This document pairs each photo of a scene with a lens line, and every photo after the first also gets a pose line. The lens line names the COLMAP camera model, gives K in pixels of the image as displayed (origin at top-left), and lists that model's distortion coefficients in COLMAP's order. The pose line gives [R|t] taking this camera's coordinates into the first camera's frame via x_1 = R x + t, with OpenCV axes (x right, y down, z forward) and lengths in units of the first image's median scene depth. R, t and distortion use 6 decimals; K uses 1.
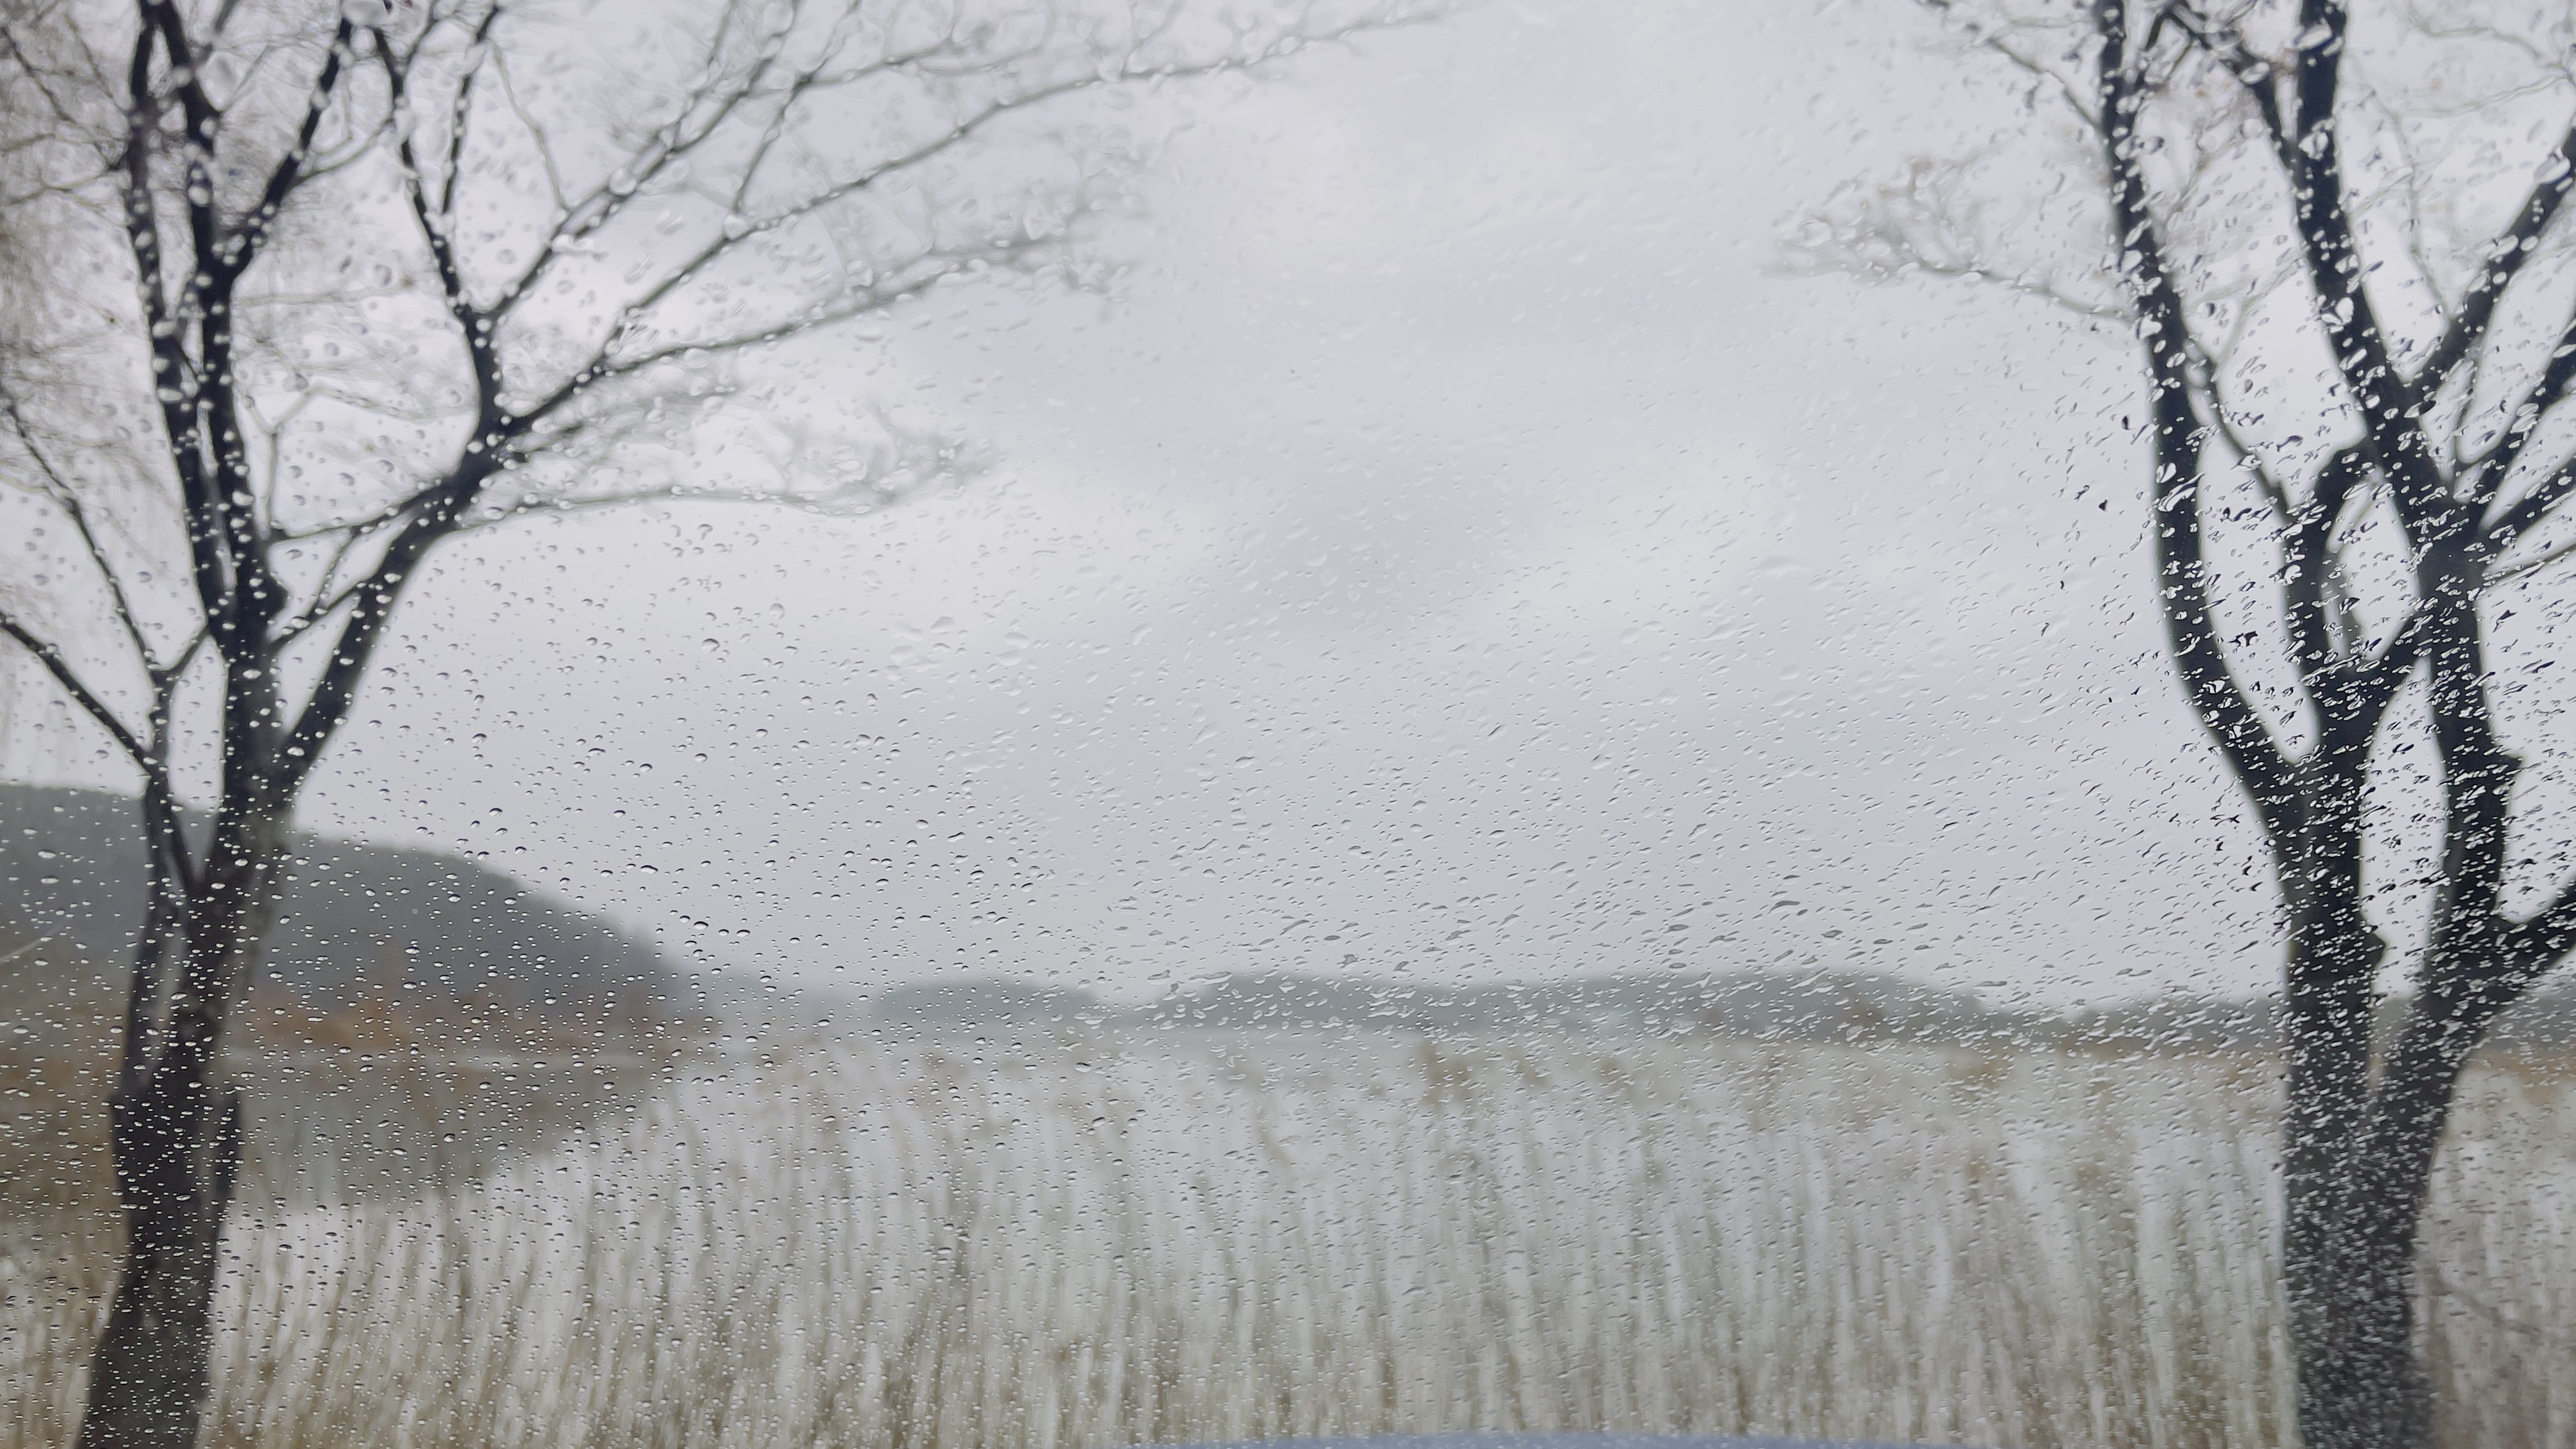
lens RADIAL K [[1940.3, 0, 1281.0], [0, 1940.3, 725.2], [0, 0, 1]] dist [0.007072, 0.005717]
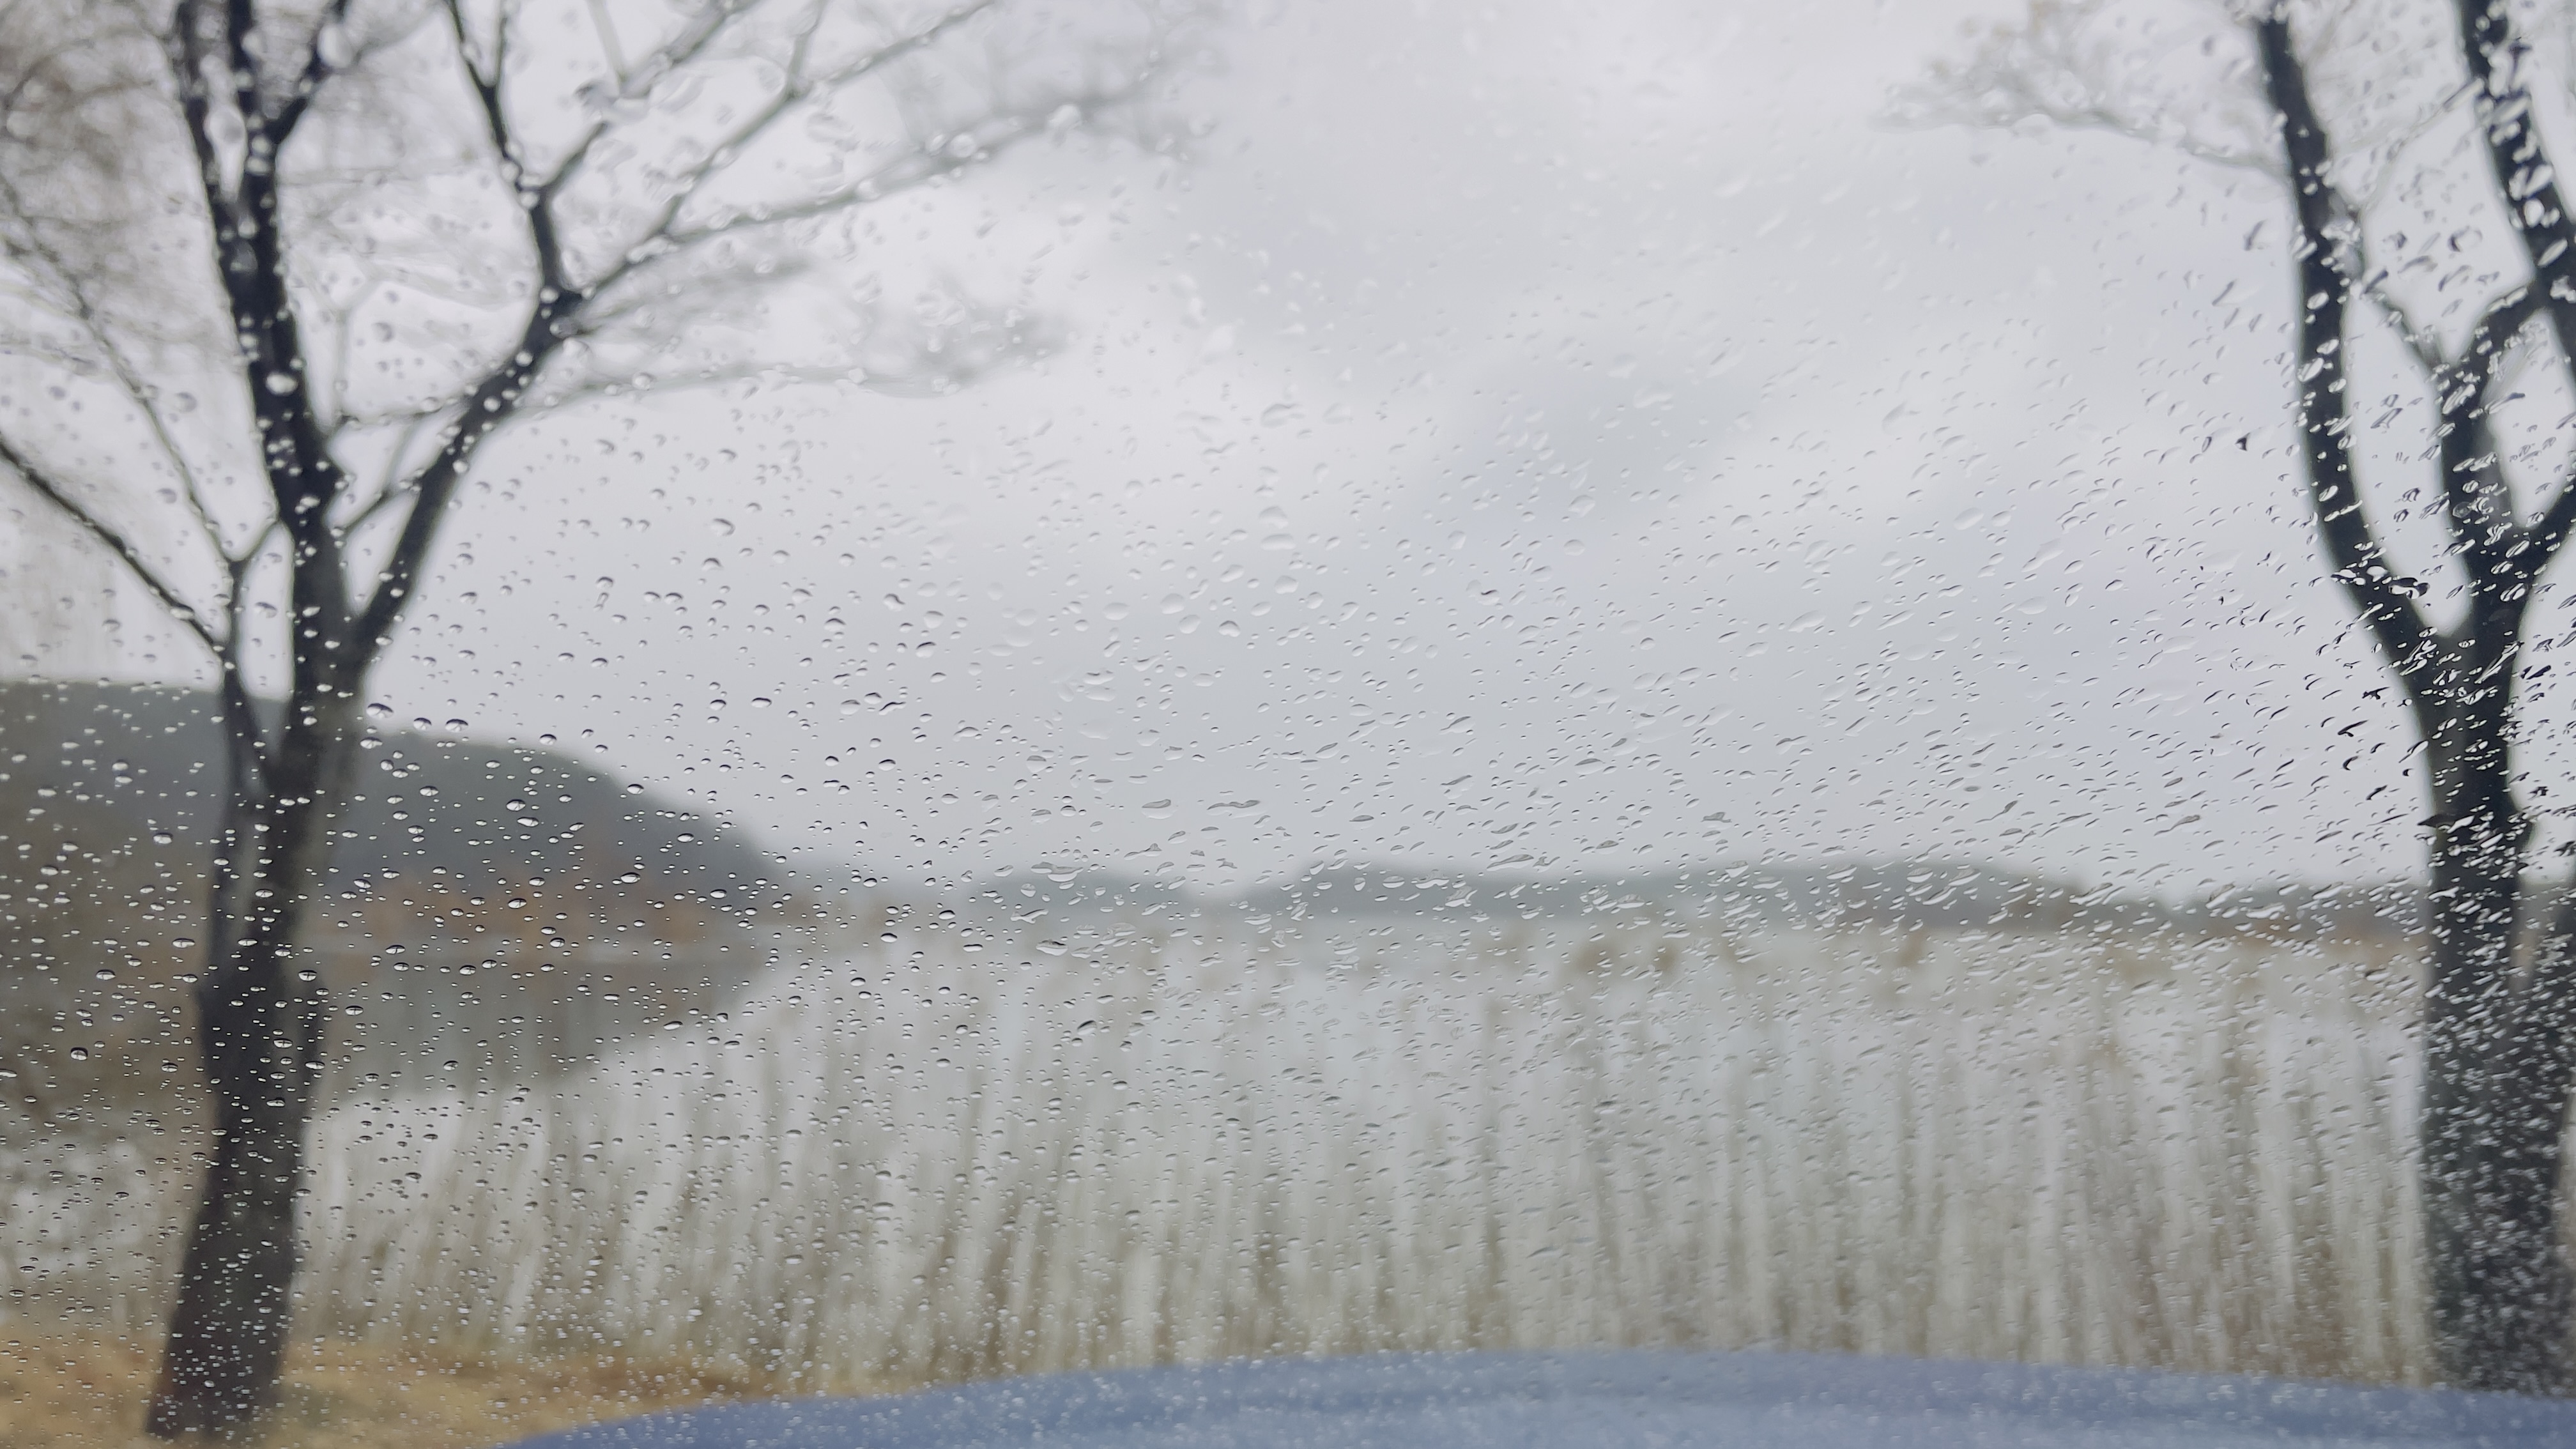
lens RADIAL K [[1940.3, 0, 1281.0], [0, 1940.3, 725.2], [0, 0, 1]] dist [0.007072, 0.005717]
pose [[0.998849, -0.004383, -0.047772, 0.000796], [0.006938, 0.998547, 0.053444, 0.007341], [0.047468, -0.053714, 0.997427, 0.038998]]
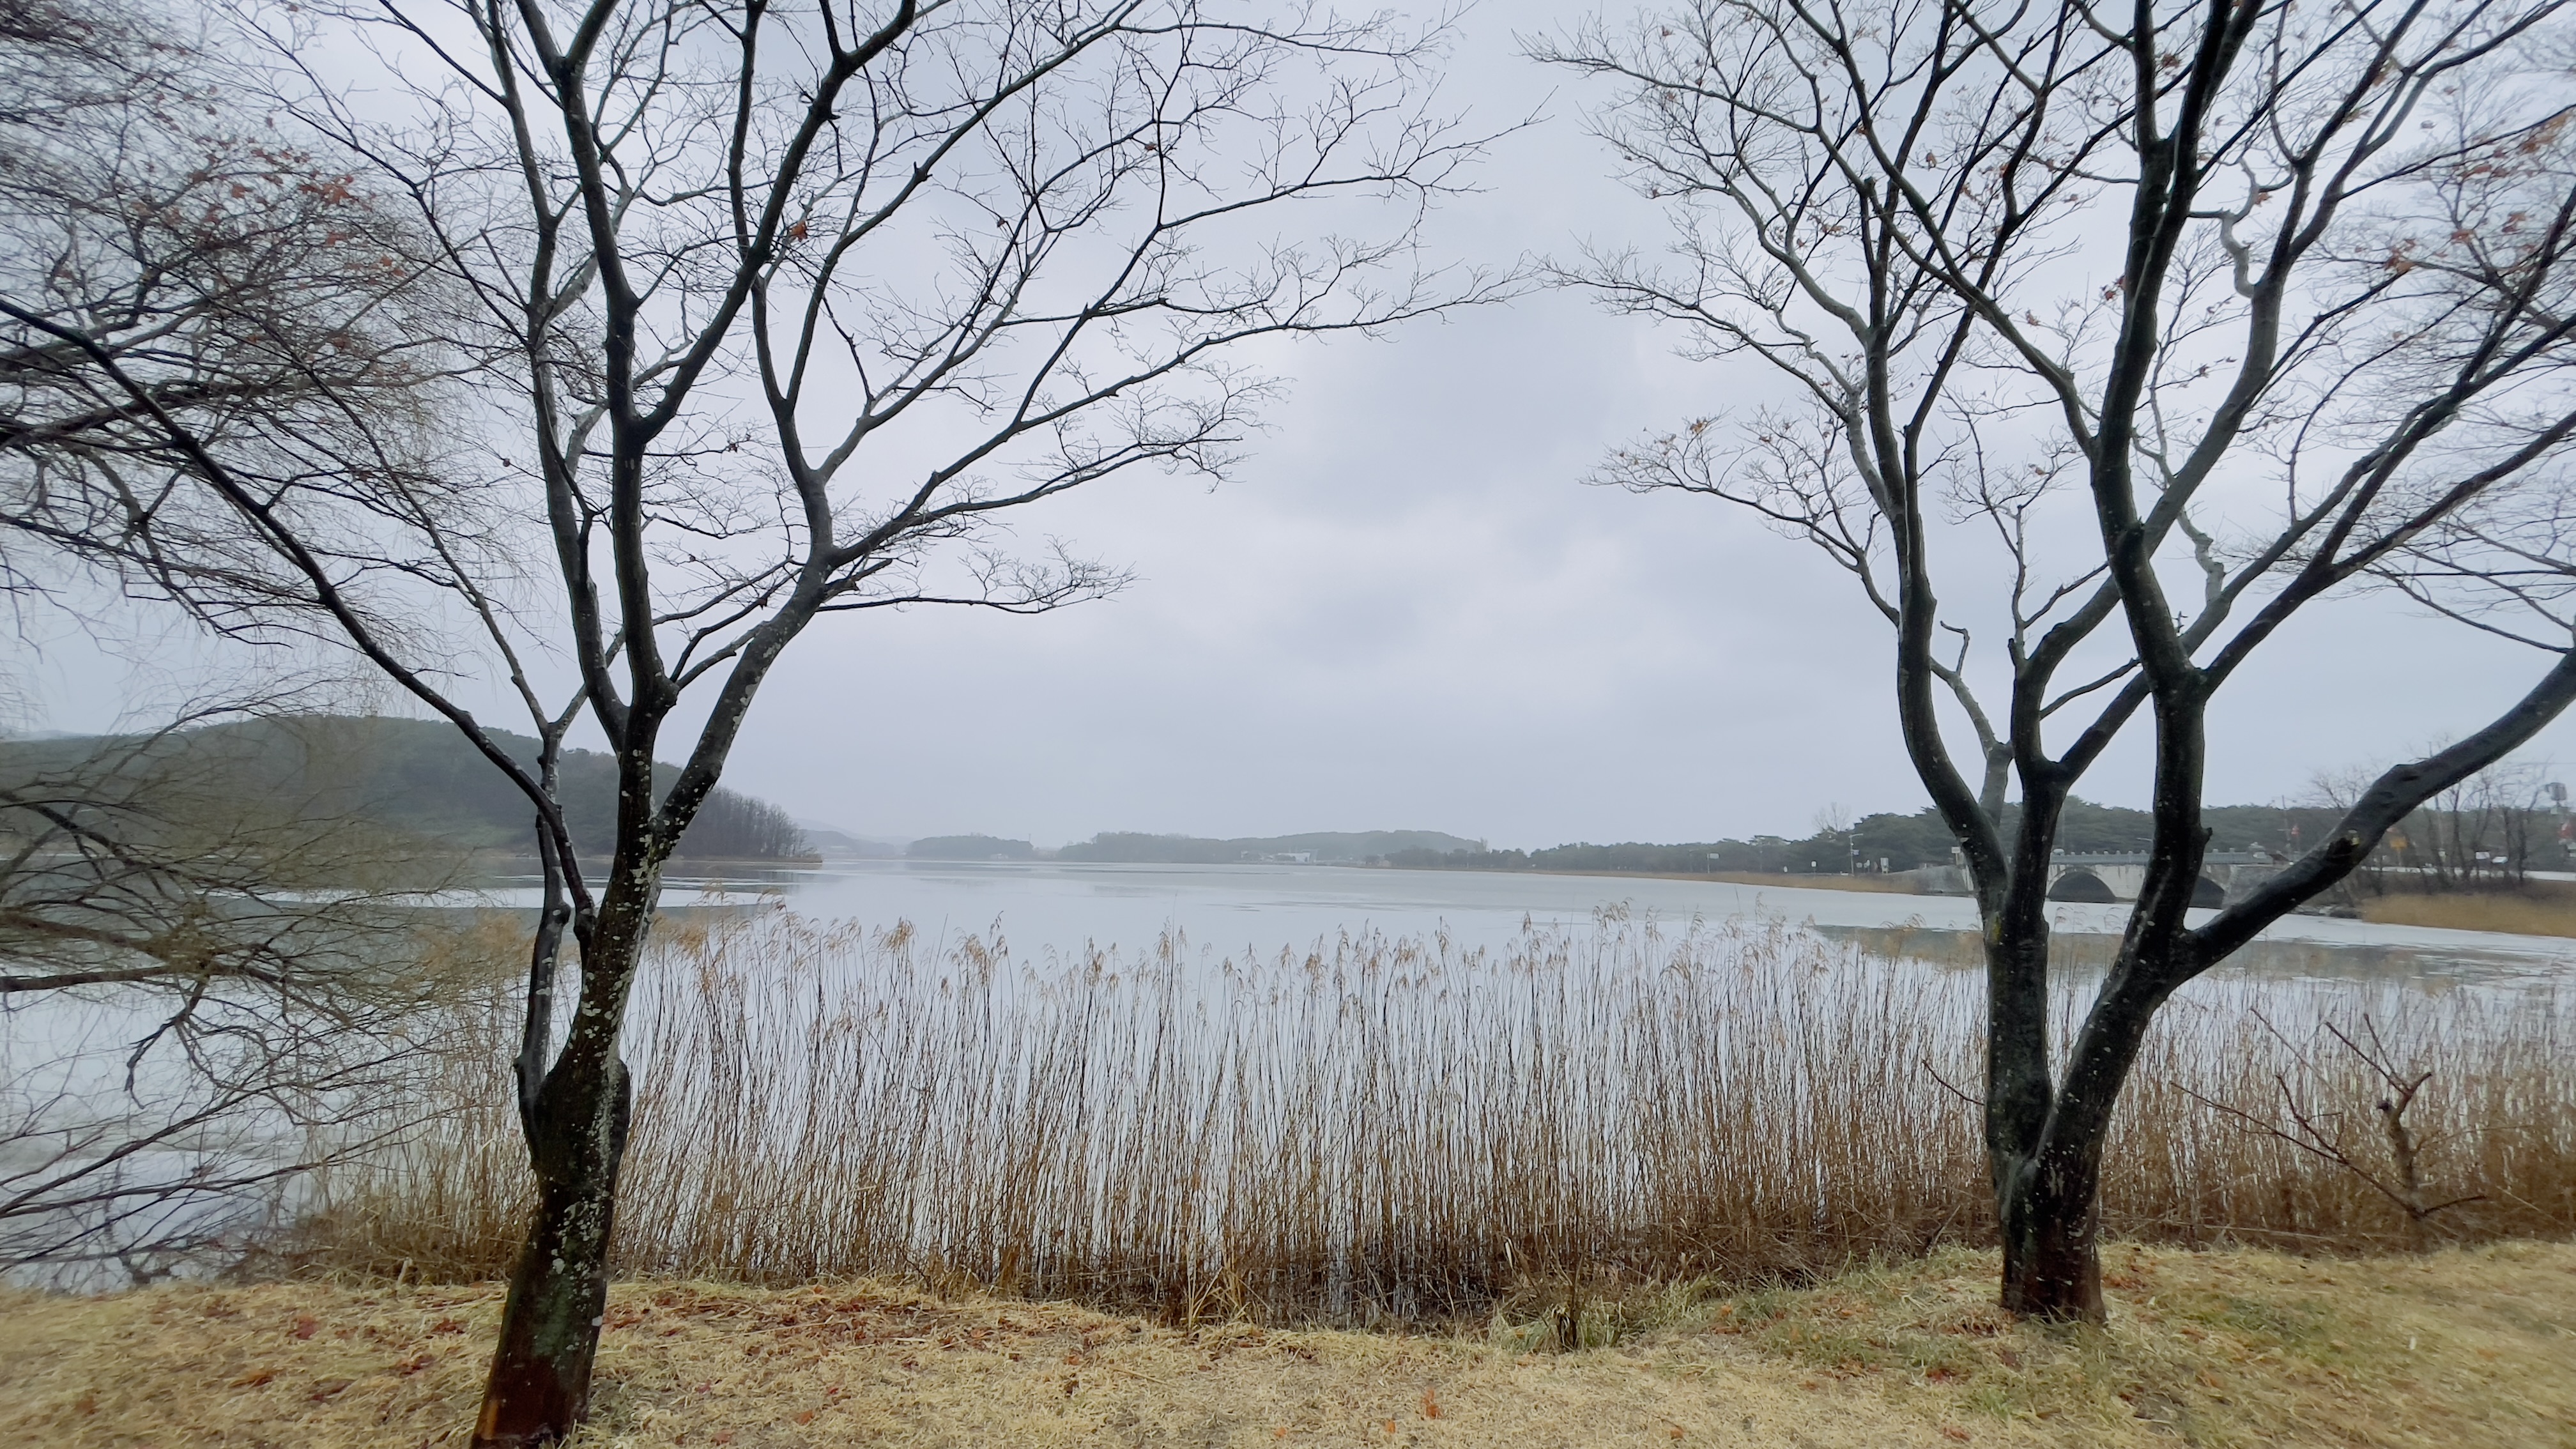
lens RADIAL K [[1009.3, 0, 1289.5], [0, 1009.3, 721.7], [0, 0, 1]] dist [-0.002452, -0.000224]
pose [[0.989918, 0.015119, 0.140833, -0.169165], [-0.017481, 0.999726, 0.015544, -0.051860], [-0.140559, -0.017850, 0.989911, 0.240178]]
